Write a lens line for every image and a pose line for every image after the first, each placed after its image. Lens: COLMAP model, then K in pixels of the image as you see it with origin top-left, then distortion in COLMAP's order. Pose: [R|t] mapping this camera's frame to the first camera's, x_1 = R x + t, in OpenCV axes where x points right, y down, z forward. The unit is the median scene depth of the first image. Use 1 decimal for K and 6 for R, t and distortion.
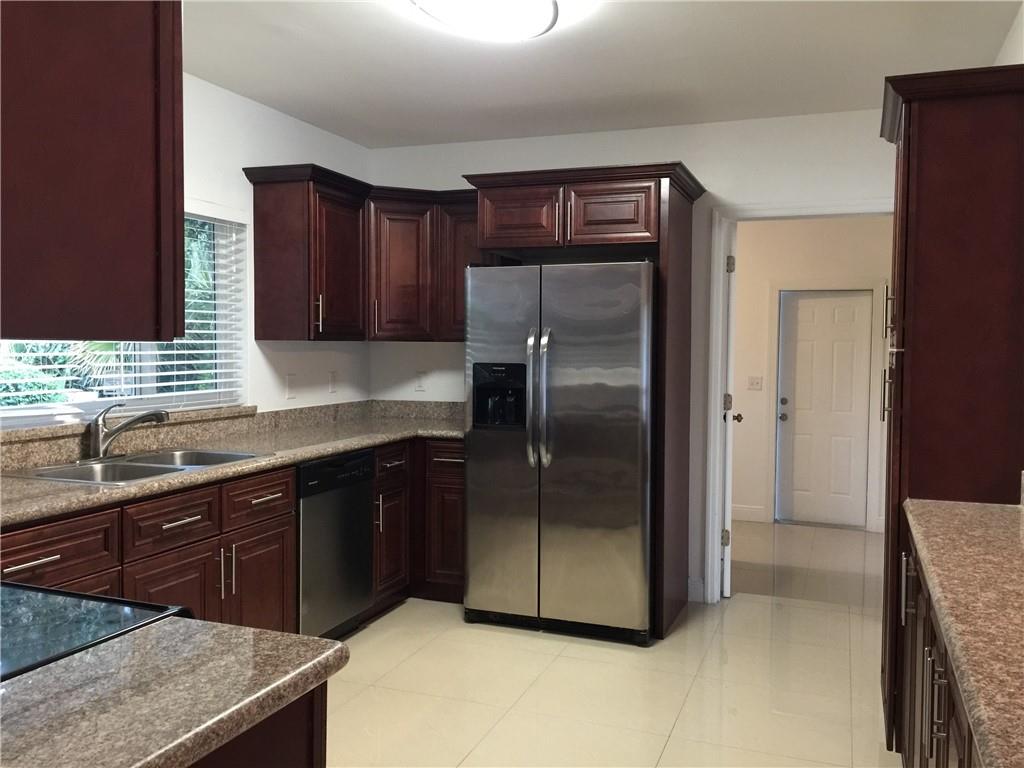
lens RADIAL K [[878.7, 0, 512.0], [0, 878.7, 384.0], [0, 0, 1]] dist [0.096965, -0.123477]
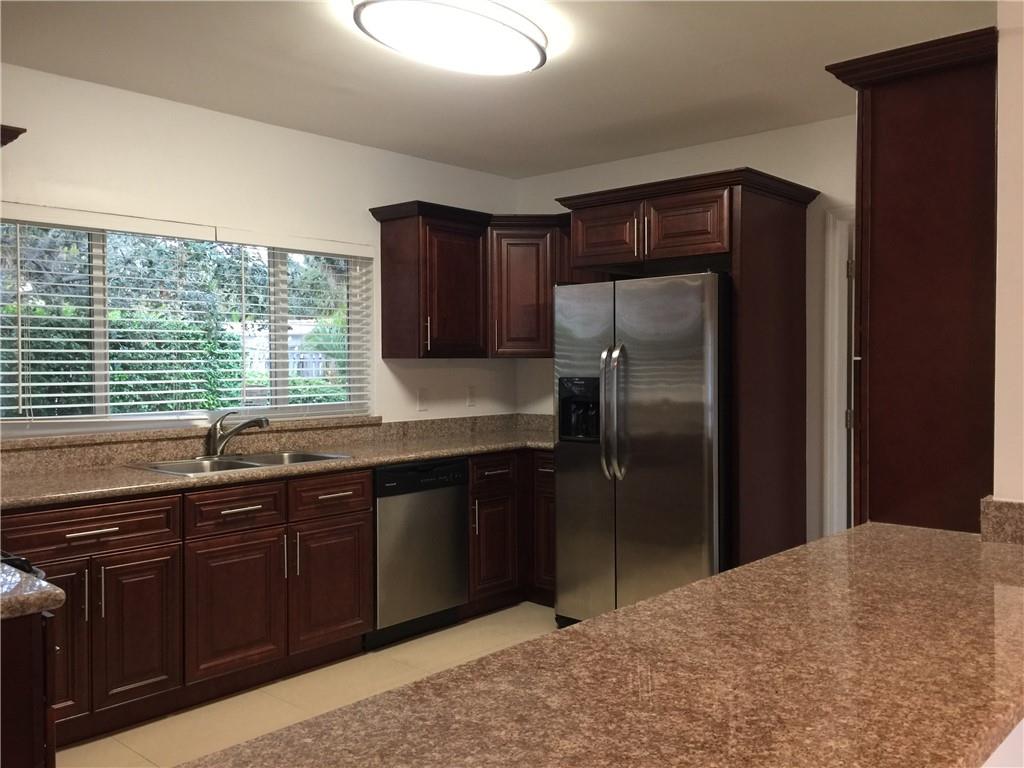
lens RADIAL K [[878.7, 0, 512.0], [0, 878.7, 384.0], [0, 0, 1]] dist [0.096965, -0.123477]
pose [[0.929929, -0.002081, -0.367733, 0.292799], [-0.006124, 0.999758, -0.021144, 0.006099], [0.367687, 0.021914, 0.929691, 0.011829]]
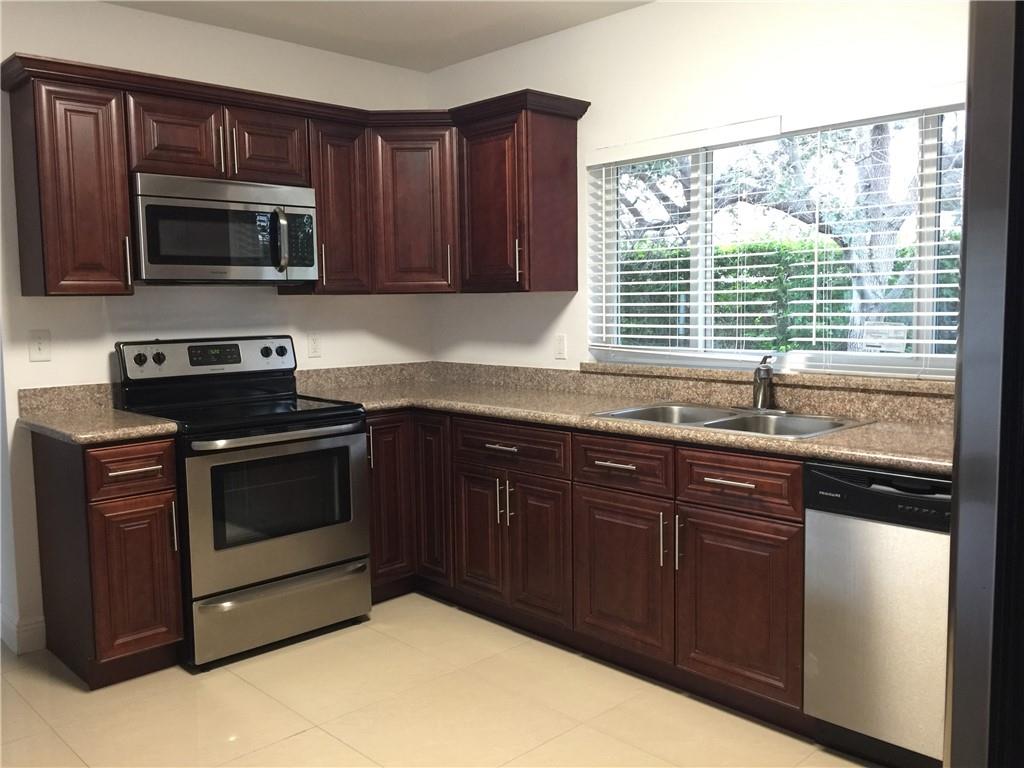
lens RADIAL K [[878.7, 0, 512.0], [0, 878.7, 384.0], [0, 0, 1]] dist [0.096965, -0.123477]
pose [[-0.435612, 0.082858, -0.896313, 0.426582], [-0.032127, 0.993689, 0.107473, -0.032757], [0.899561, 0.075612, -0.430201, 0.948848]]
